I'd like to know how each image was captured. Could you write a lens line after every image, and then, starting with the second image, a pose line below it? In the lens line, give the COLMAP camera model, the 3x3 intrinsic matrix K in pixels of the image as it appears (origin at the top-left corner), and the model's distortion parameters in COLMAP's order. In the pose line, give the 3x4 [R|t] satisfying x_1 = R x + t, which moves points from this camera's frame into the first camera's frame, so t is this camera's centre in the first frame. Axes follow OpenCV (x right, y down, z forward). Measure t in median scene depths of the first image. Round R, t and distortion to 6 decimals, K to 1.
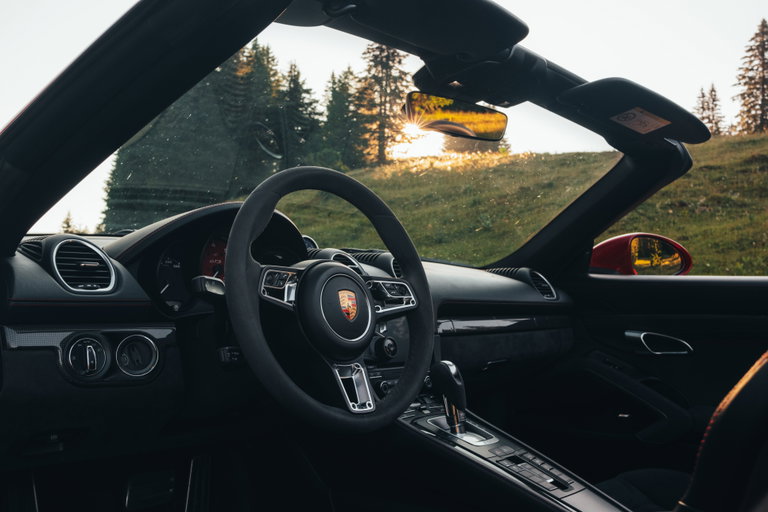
lens RADIAL K [[750.9, 0, 388.0], [0, 750.9, 259.6], [0, 0, 1]] dist [-0.061473, 0.184866]
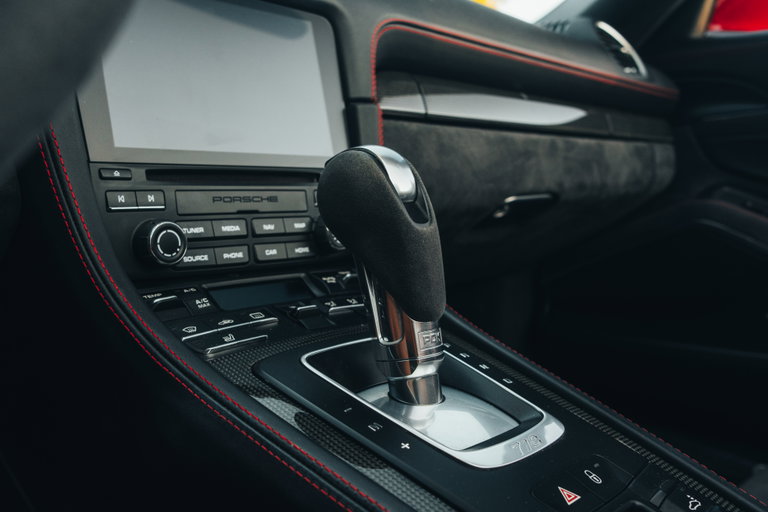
lens RADIAL K [[750.9, 0, 388.0], [0, 750.9, 259.6], [0, 0, 1]] dist [-0.061473, 0.184866]
pose [[0.999815, 0.016693, 0.009521, 0.063611], [-0.018007, 0.986820, 0.160815, 0.104911], [-0.006712, -0.160957, 0.986939, 0.582116]]
